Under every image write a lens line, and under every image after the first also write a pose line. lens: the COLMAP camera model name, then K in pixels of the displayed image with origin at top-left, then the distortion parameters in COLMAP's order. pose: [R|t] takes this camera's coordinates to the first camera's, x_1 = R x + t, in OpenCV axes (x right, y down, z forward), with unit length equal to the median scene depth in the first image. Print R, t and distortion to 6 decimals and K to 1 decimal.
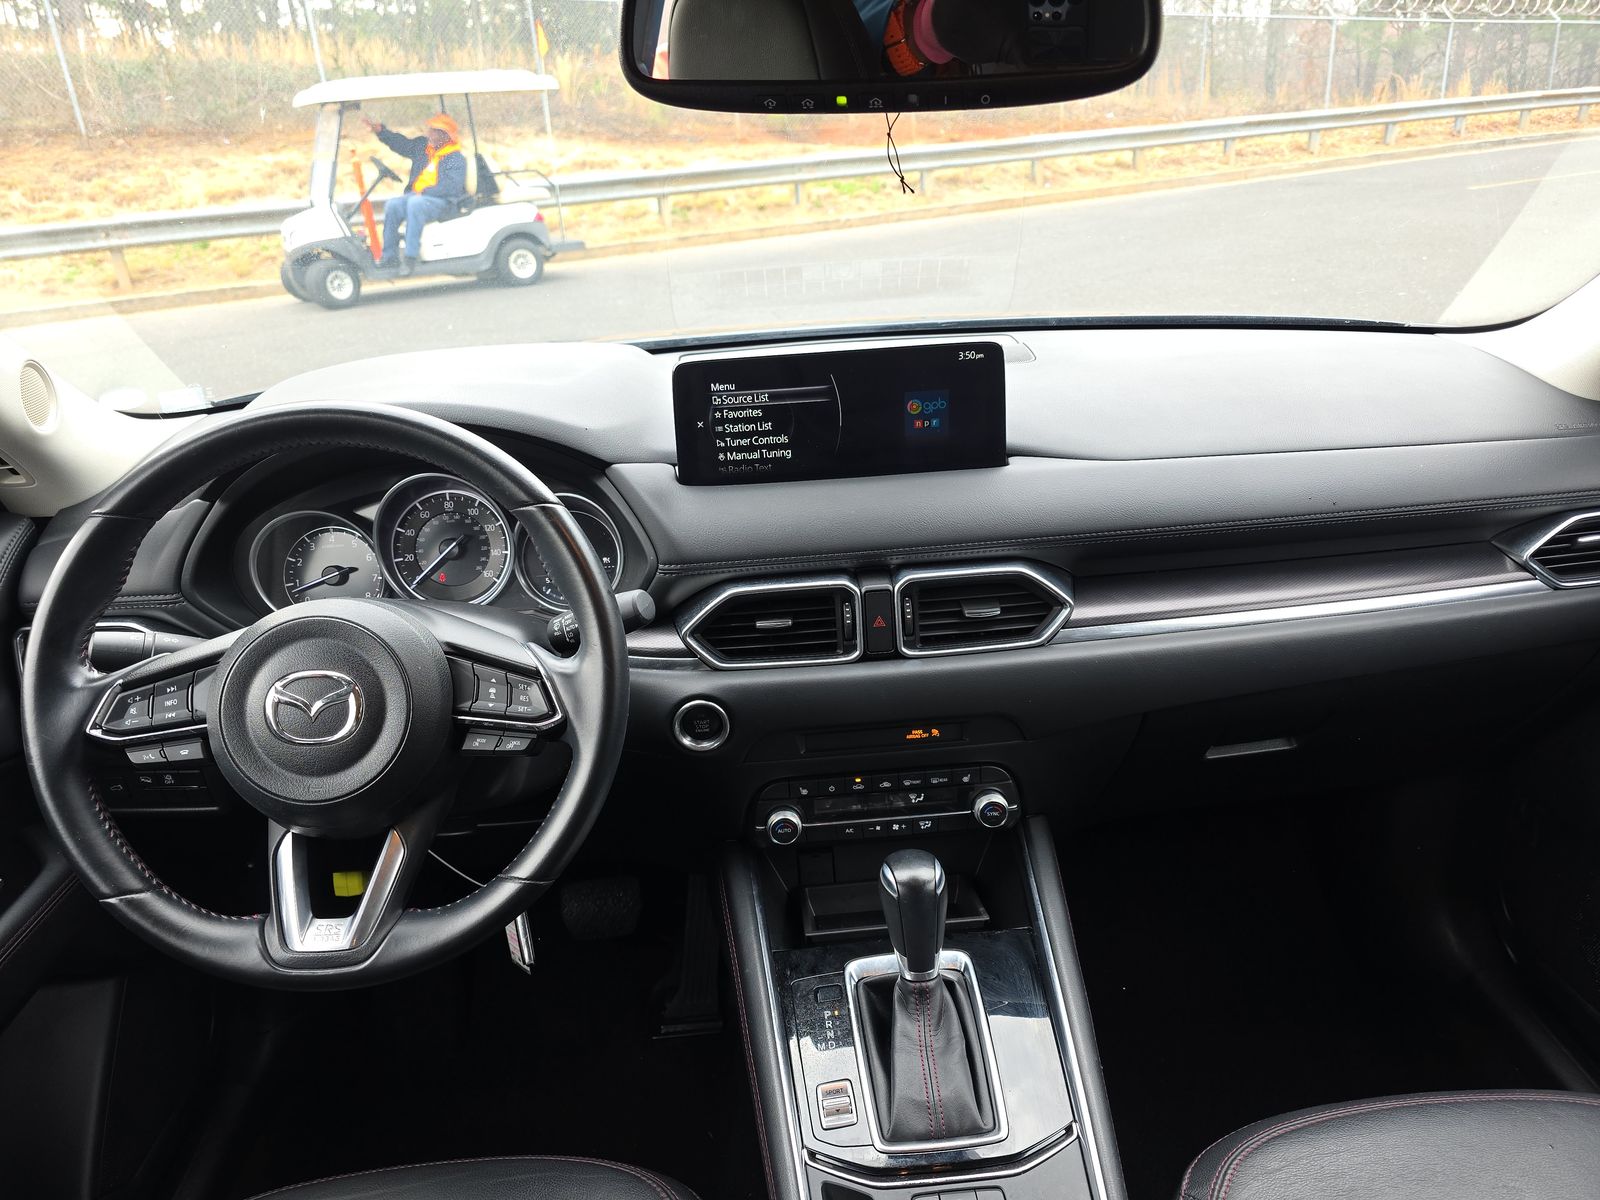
lens RADIAL K [[1087.0, 0, 800.0], [0, 1087.0, 600.0], [0, 0, 1]] dist [0.093408, -0.164581]
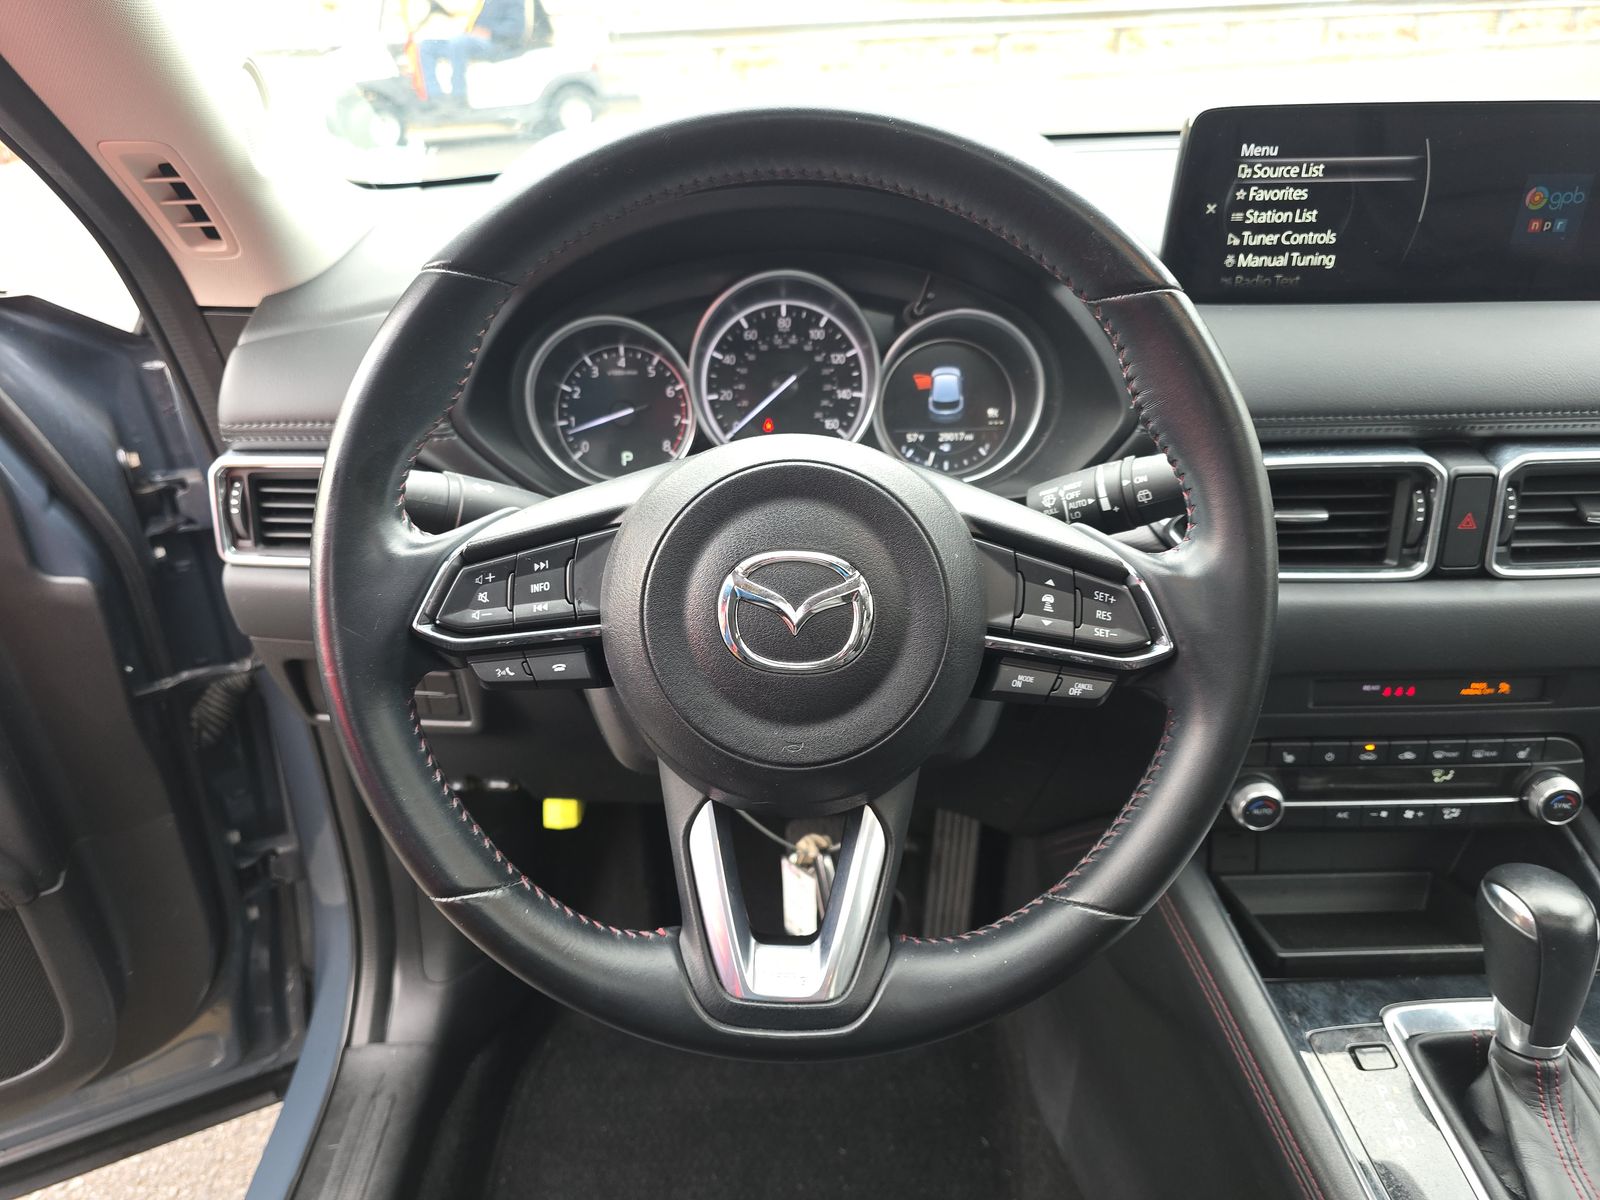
lens RADIAL K [[1153.7, 0, 800.0], [0, 1153.7, 600.0], [0, 0, 1]] dist [0.034141, -0.063280]
pose [[0.997280, 0.059420, -0.043613, -0.298220], [-0.055074, 0.993966, 0.094860, 0.022690], [0.048986, -0.092200, 0.994535, 0.267200]]
